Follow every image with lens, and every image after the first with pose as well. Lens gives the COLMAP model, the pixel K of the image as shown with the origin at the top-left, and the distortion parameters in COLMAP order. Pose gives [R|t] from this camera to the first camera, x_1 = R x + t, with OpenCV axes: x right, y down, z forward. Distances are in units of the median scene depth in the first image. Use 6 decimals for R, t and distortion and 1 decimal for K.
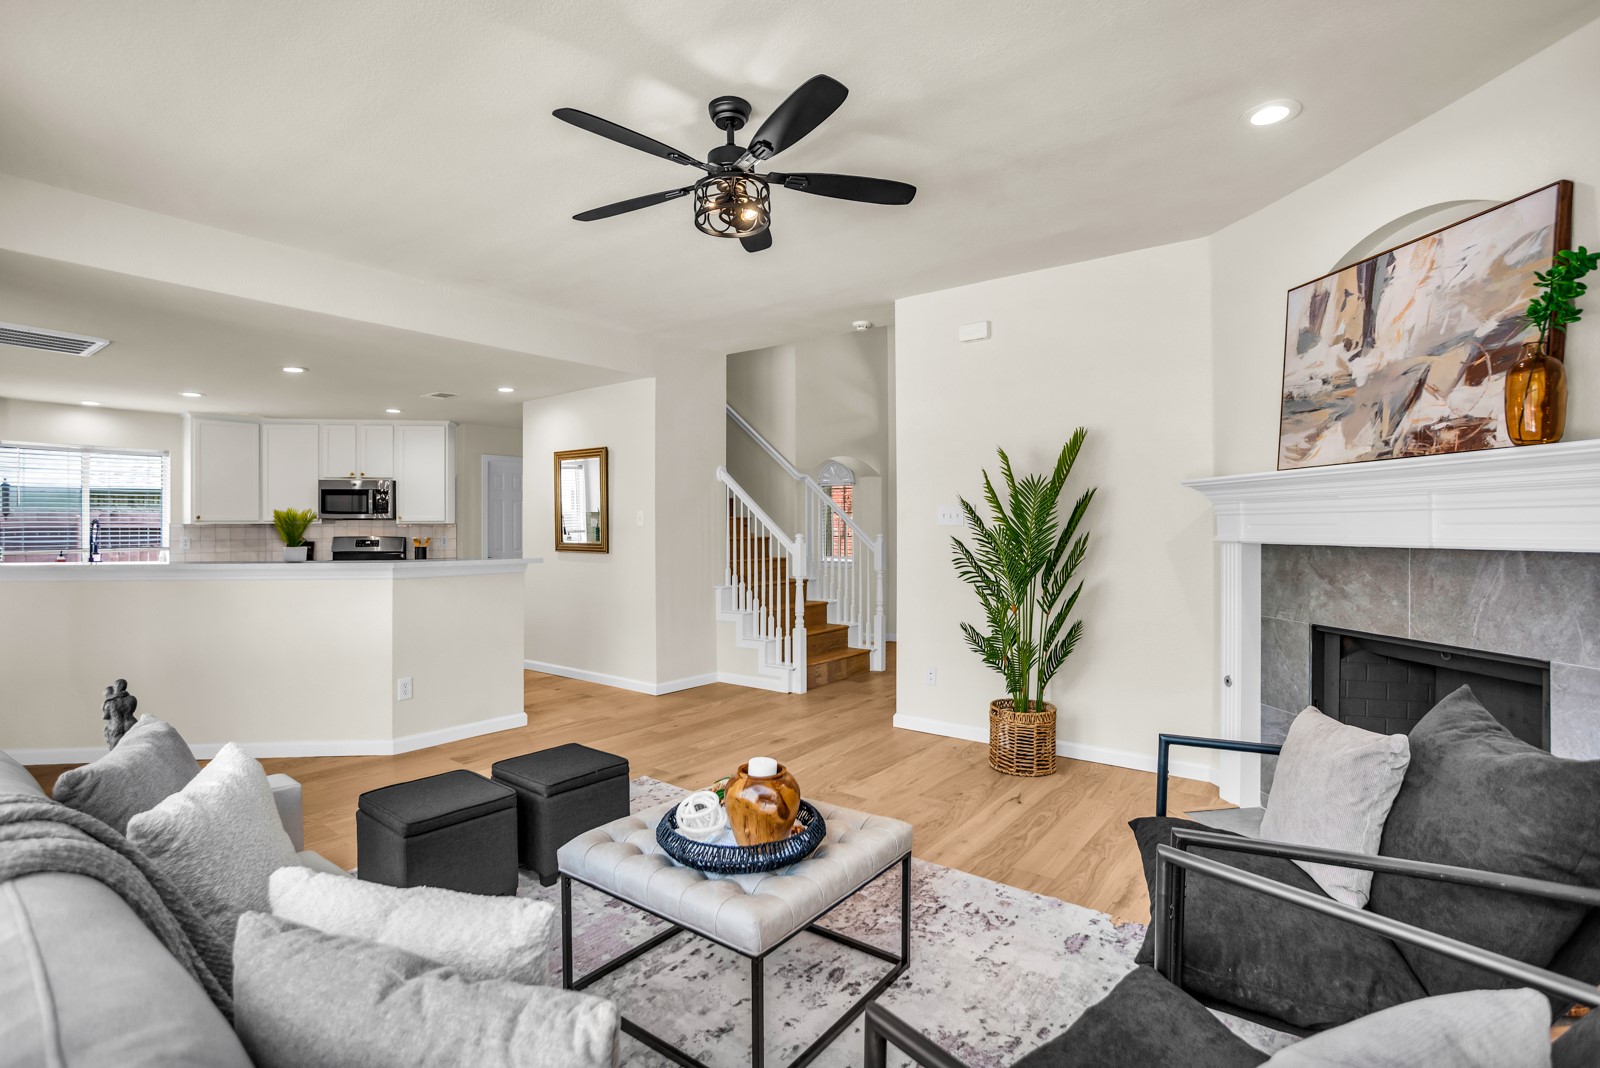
lens RADIAL K [[761.1, 0, 801.1], [0, 761.1, 523.0], [0, 0, 1]] dist [-0.012298, 0.004916]
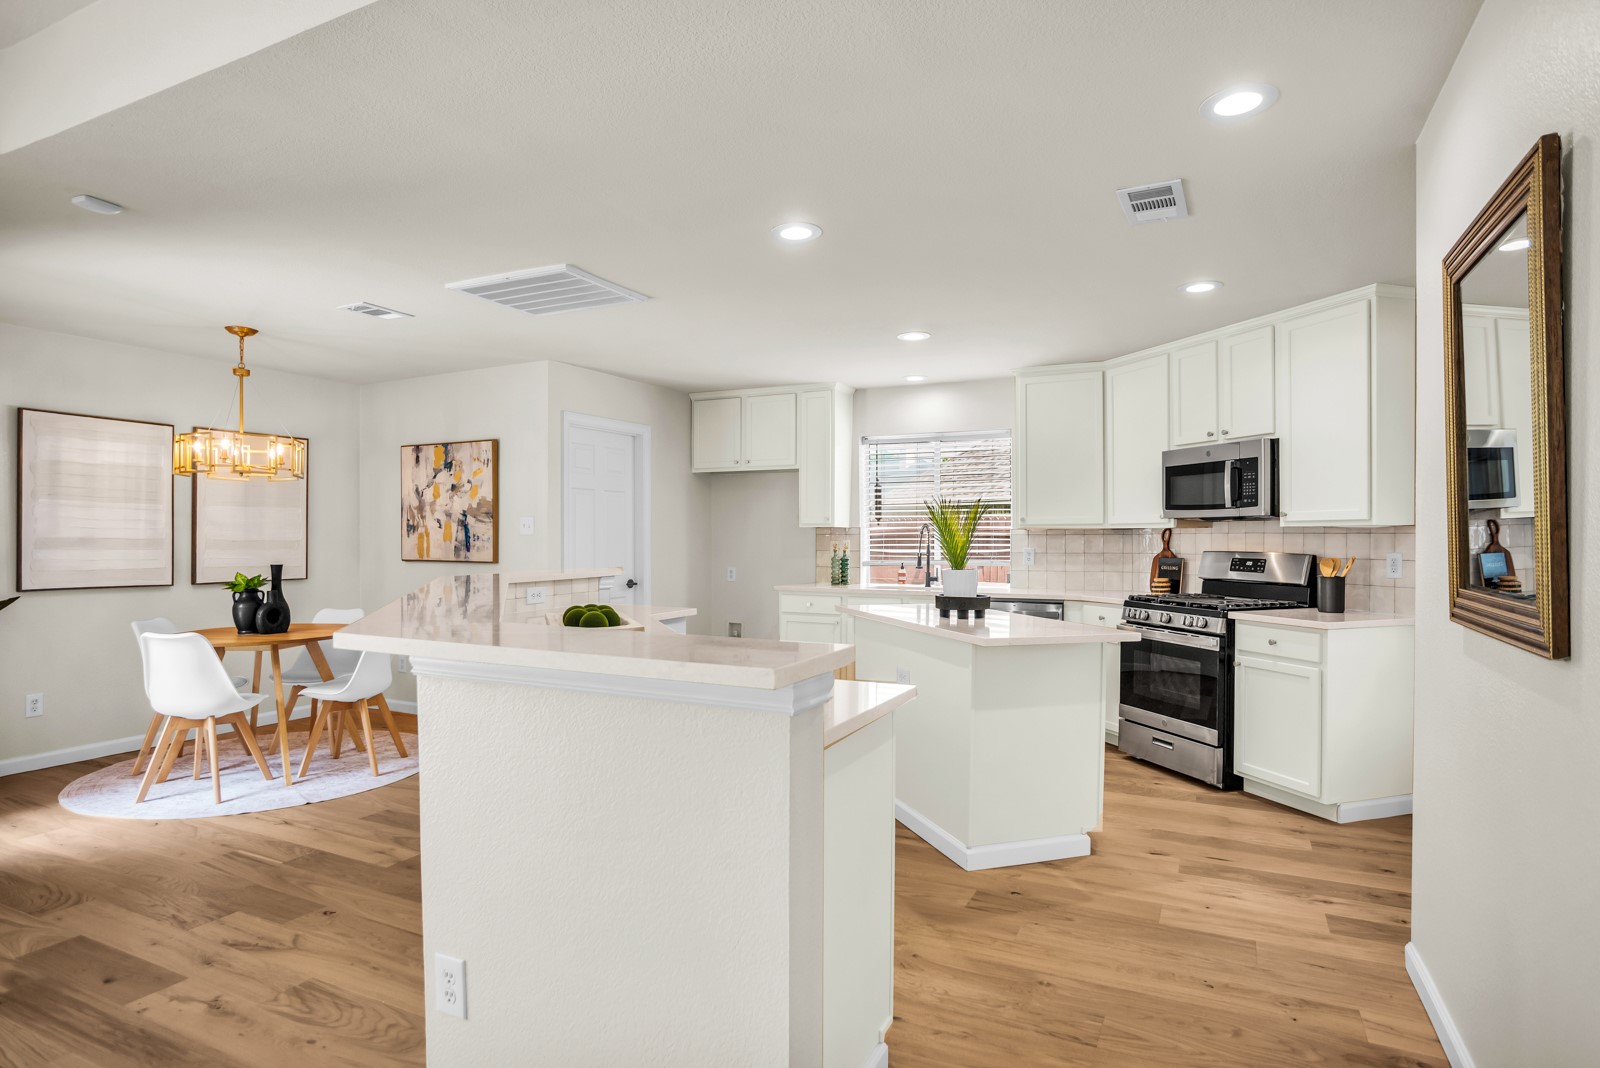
lens RADIAL K [[840.5, 0, 806.2], [0, 840.5, 541.5], [0, 0, 1]] dist [-0.024259, 0.010772]
pose [[0.189958, 0.004576, -0.981782, -0.158717], [0.008023, 0.999949, 0.006213, 0.012921], [0.981759, -0.009057, 0.189911, 1.604769]]
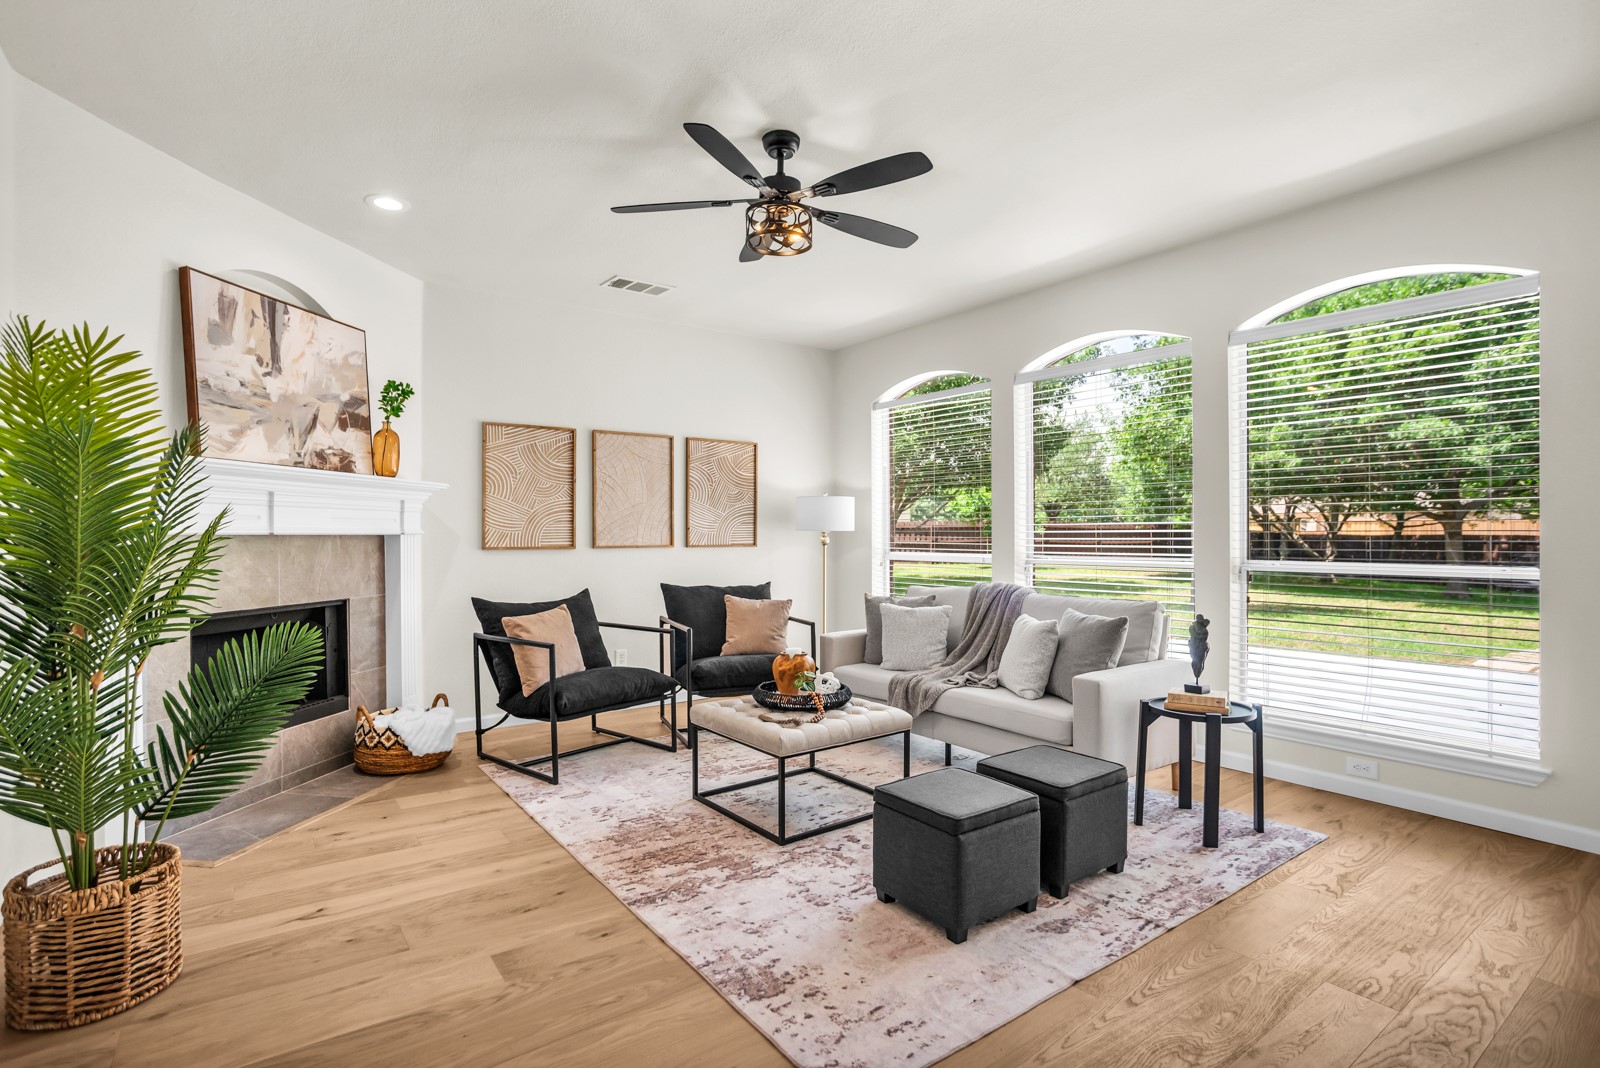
lens RADIAL K [[798.0, 0, 789.1], [0, 798.0, 540.6], [0, 0, 1]] dist [-0.022325, 0.003686]
pose [[-0.952972, -0.003189, 0.303043, -0.412179], [-0.002646, 0.999994, 0.002203, 0.034122], [-0.303048, 0.001297, -0.952974, 1.897830]]
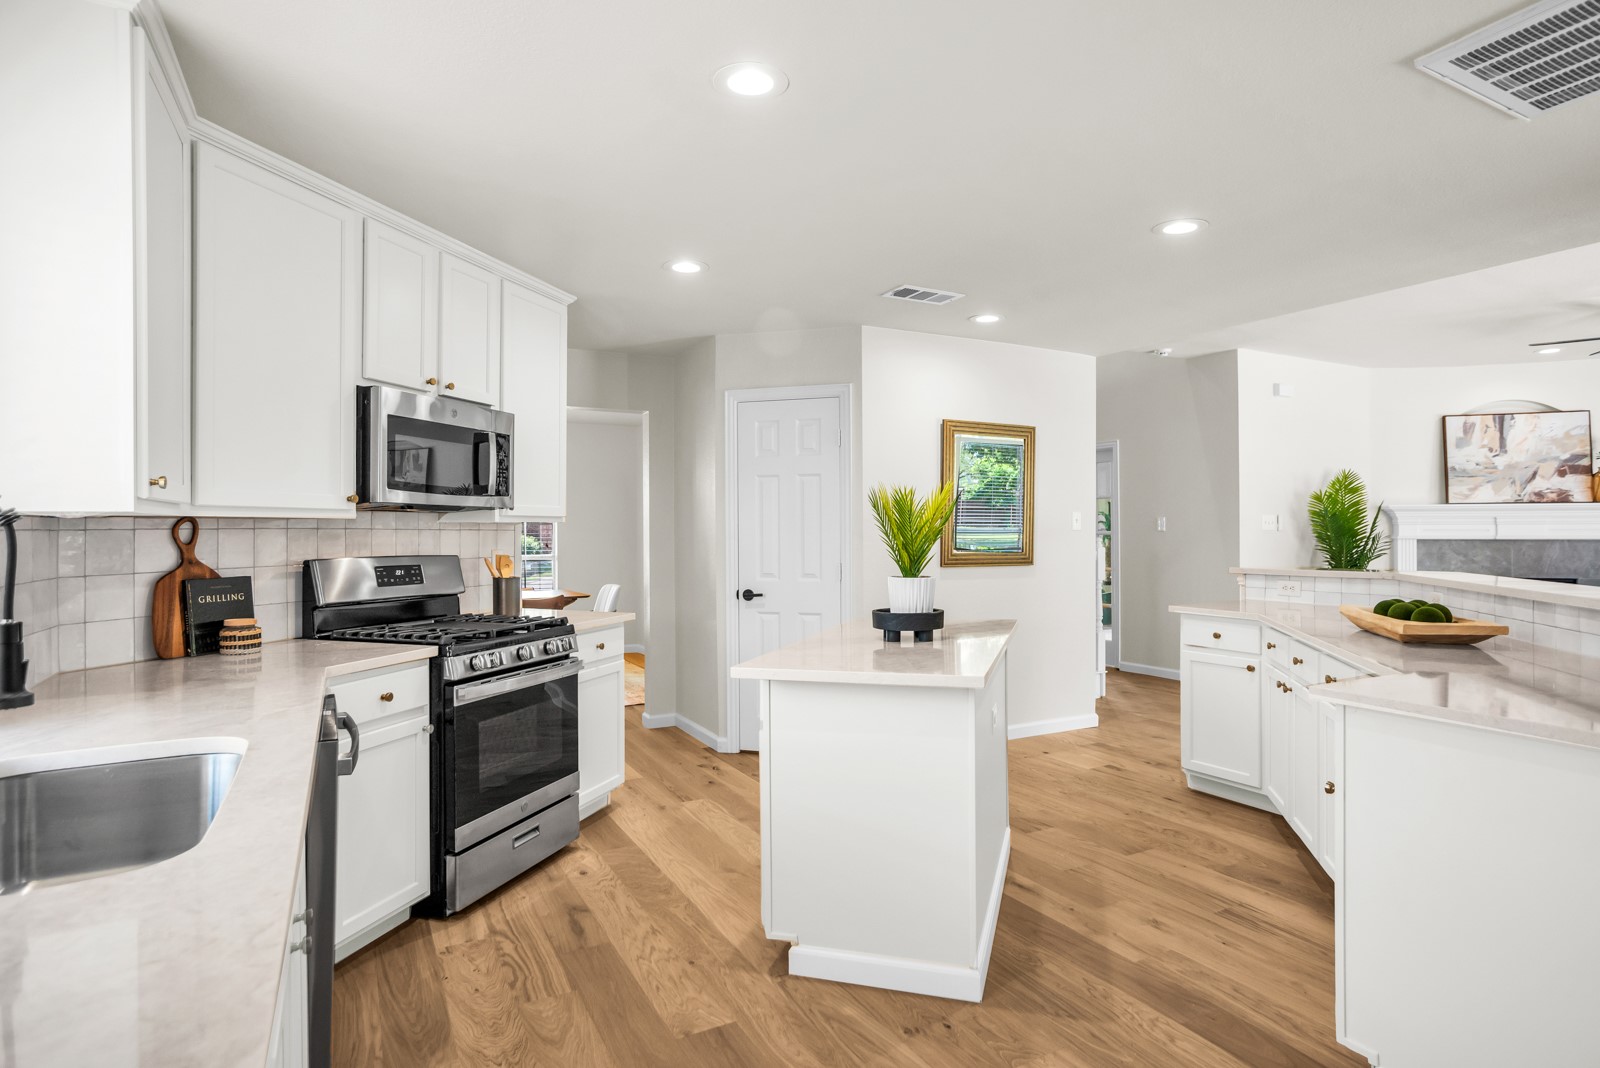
lens RADIAL K [[840.5, 0, 804.4], [0, 840.5, 529.6], [0, 0, 1]] dist [-0.024259, 0.010772]
pose [[0.428693, 0.003614, 0.903443, -2.358790], [-0.004049, 0.999990, -0.002079, 0.013972], [-0.903441, -0.002767, 0.428703, 1.773959]]
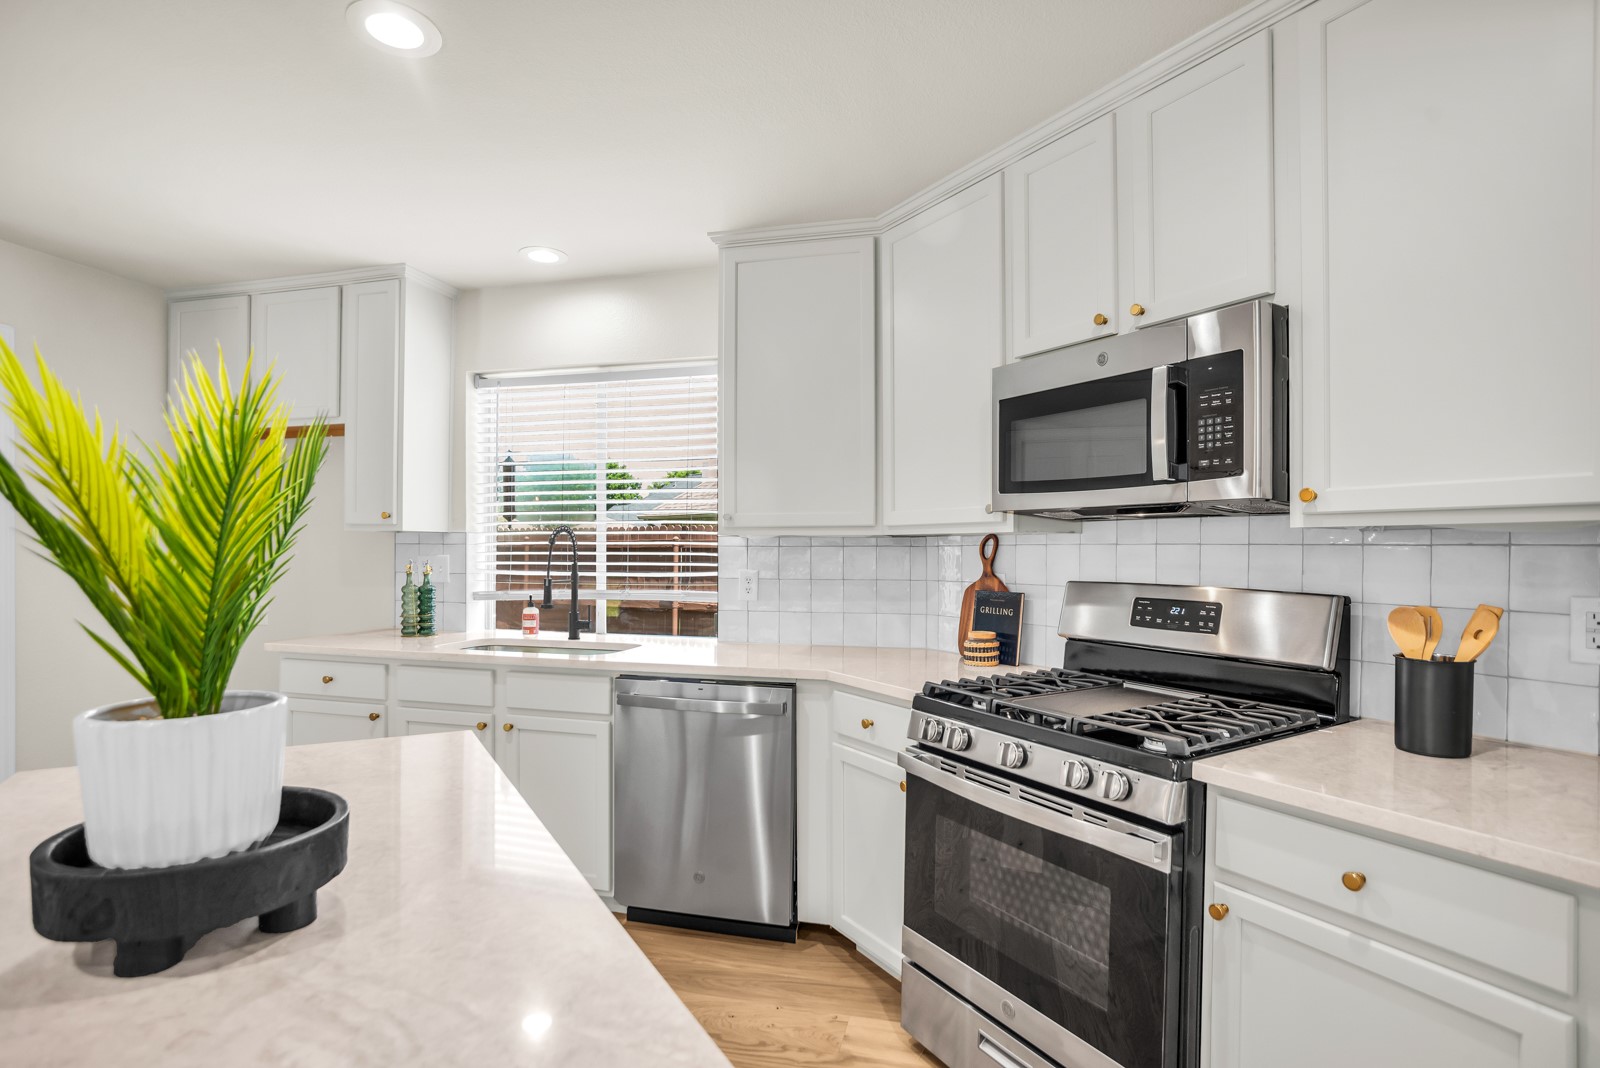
lens RADIAL K [[798.0, 0, 763.9], [0, 798.0, 550.6], [0, 0, 1]] dist [-0.022325, 0.003686]
pose [[0.367190, 0.003838, -0.930138, -1.065079], [0.003982, 0.999976, 0.005699, 0.013810], [0.930137, -0.005797, 0.367166, 2.158060]]
